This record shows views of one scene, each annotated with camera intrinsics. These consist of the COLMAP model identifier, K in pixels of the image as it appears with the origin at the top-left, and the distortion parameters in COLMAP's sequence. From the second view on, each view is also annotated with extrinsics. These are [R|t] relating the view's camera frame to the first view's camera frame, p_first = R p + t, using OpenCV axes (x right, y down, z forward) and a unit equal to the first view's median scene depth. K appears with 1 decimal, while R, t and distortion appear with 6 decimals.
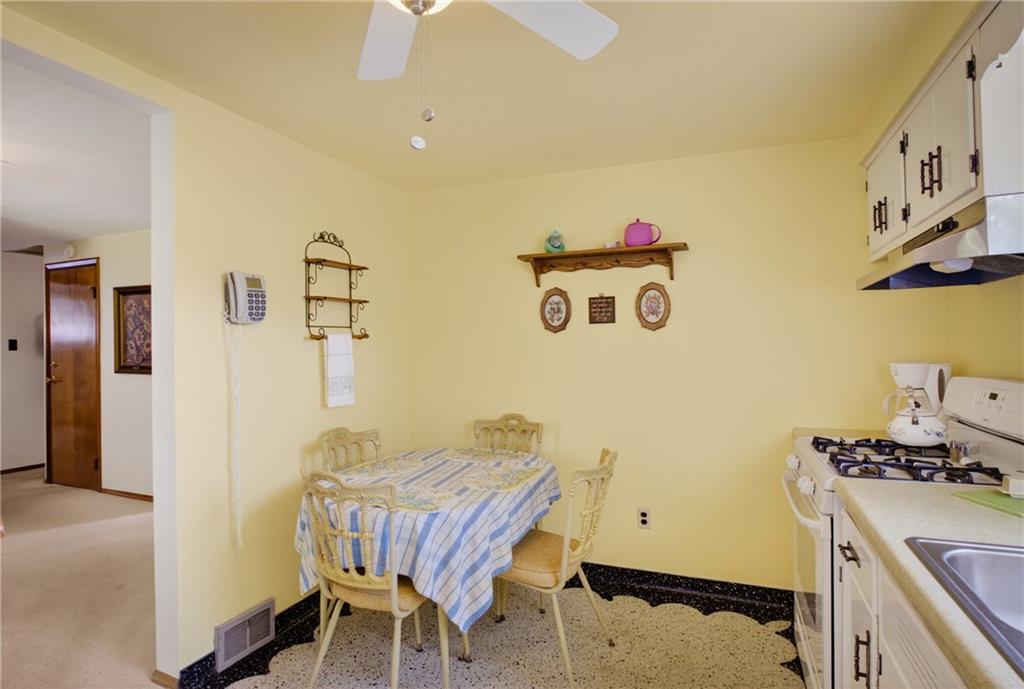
lens RADIAL K [[557.1, 0, 514.5], [0, 557.1, 345.0], [0, 0, 1]] dist [0.004085, 0.000693]
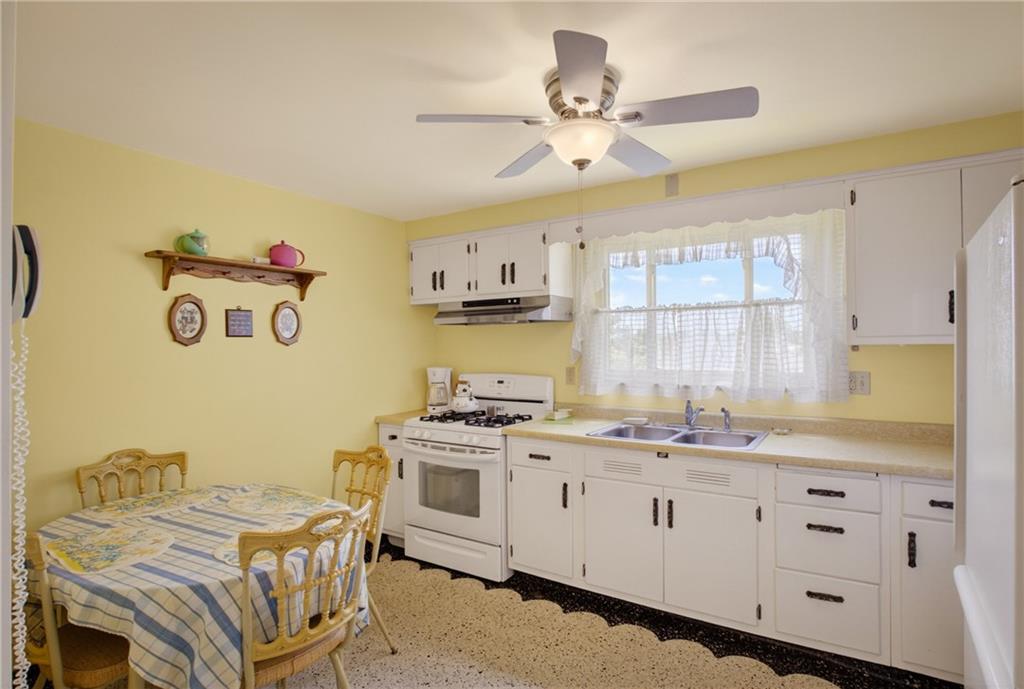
lens RADIAL K [[557.1, 0, 515.1], [0, 557.1, 345.5], [0, 0, 1]] dist [0.004085, 0.000693]
pose [[0.157611, 0.016935, 0.987356, -0.715224], [0.005006, 0.999826, -0.017948, -0.004191], [-0.987489, 0.007772, 0.157499, 0.365498]]
